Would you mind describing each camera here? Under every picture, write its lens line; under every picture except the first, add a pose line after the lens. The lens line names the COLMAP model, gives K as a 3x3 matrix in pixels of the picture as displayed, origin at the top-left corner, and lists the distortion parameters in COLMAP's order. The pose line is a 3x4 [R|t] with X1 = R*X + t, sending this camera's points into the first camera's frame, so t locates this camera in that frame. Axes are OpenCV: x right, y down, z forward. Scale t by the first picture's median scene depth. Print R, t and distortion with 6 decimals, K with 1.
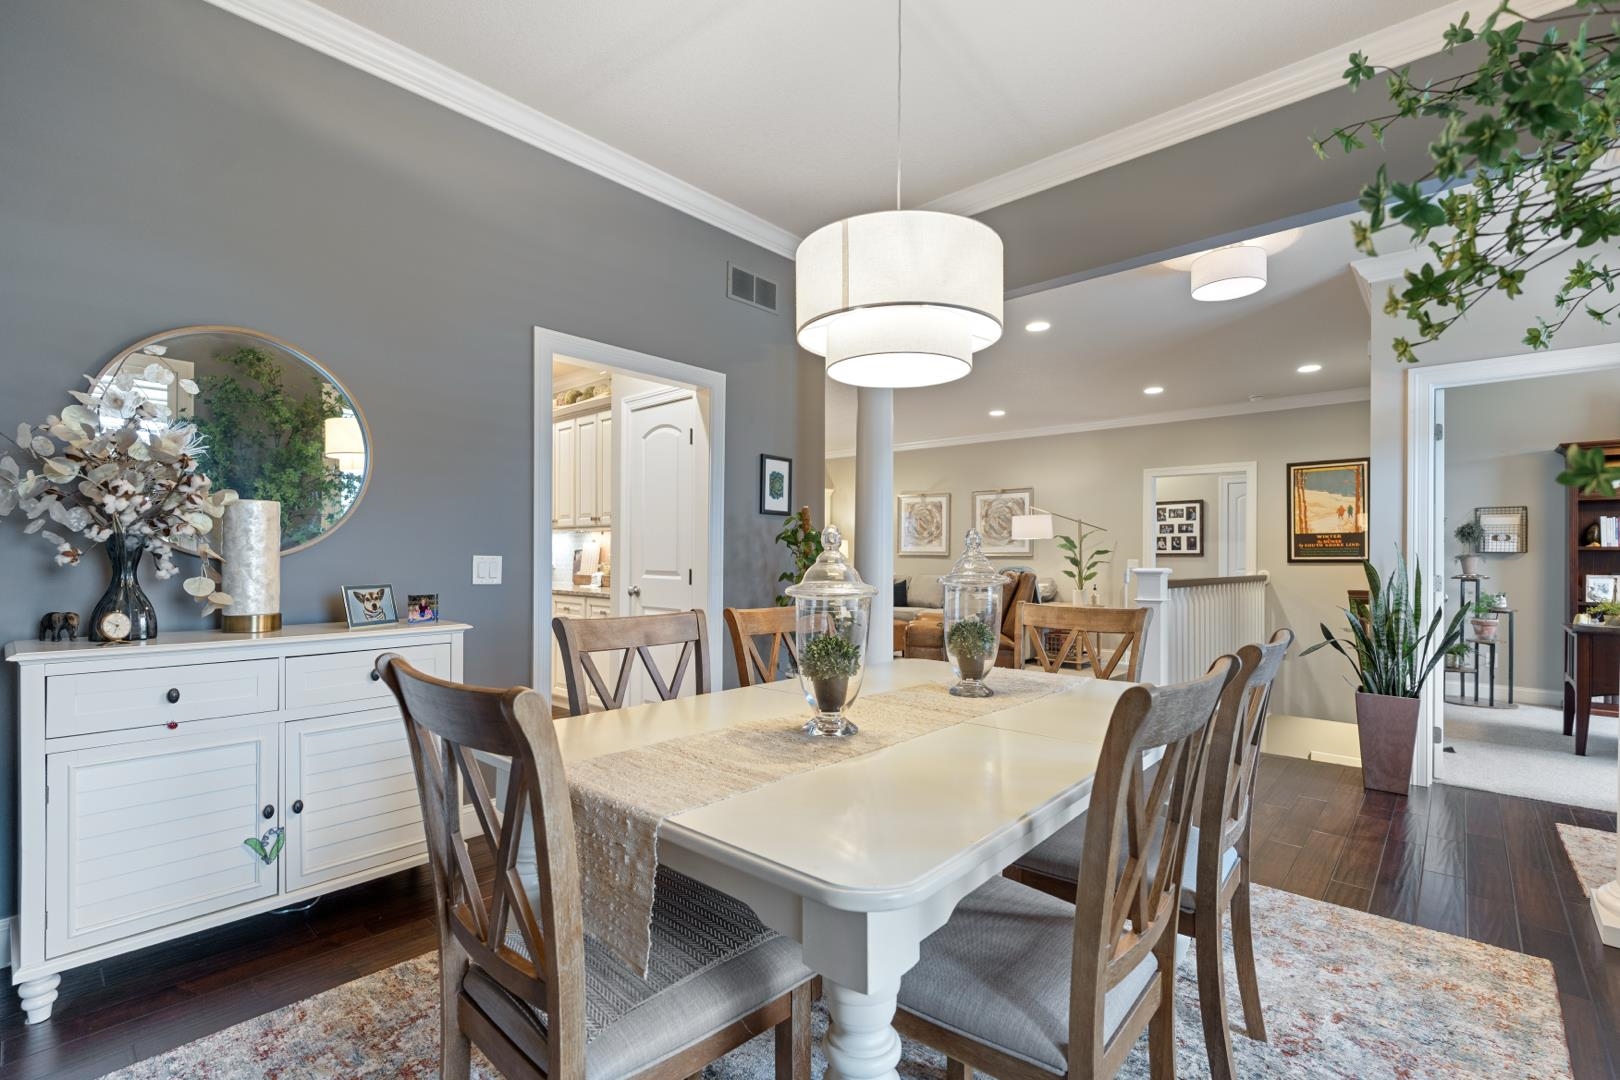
lens RADIAL K [[721.4, 0, 818.2], [0, 721.4, 553.7], [0, 0, 1]] dist [-0.004081, -0.000021]
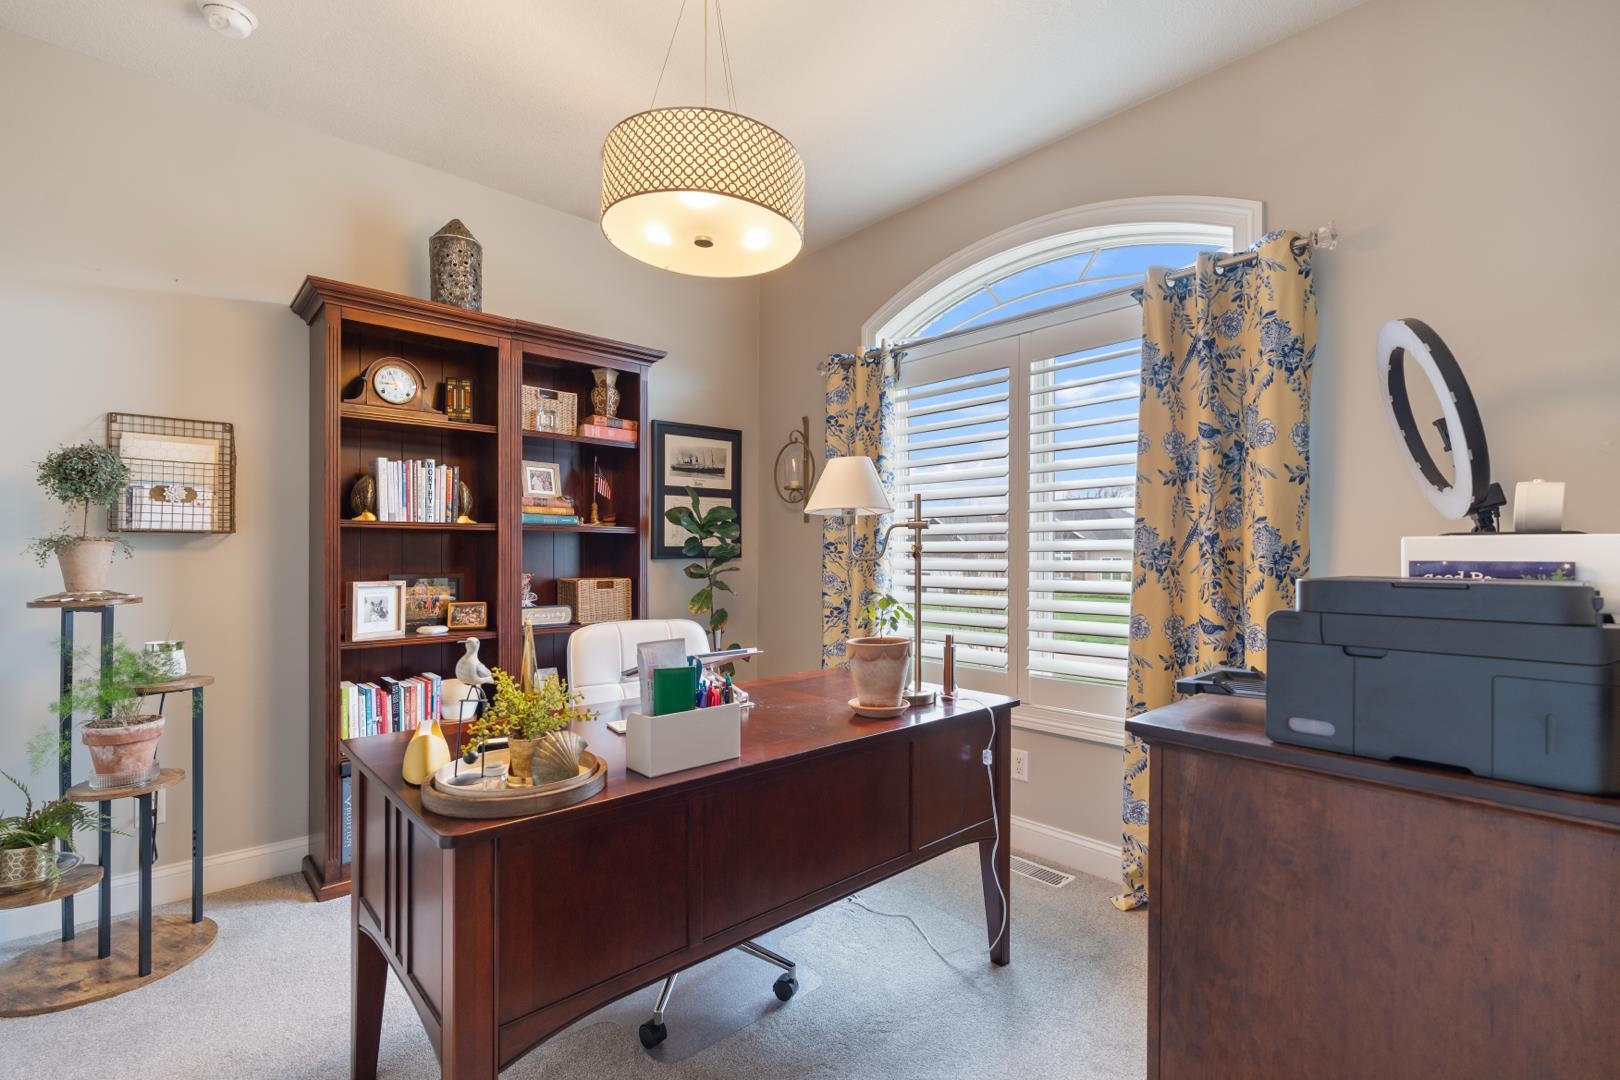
lens RADIAL K [[721.4, 0, 811.4], [0, 721.4, 548.4], [0, 0, 1]] dist [-0.004081, -0.000021]
pose [[0.091931, -0.004370, 0.995756, 0.189293], [-0.006940, 0.999963, 0.005029, 0.001069], [-0.995741, -0.007373, 0.091898, 0.197628]]
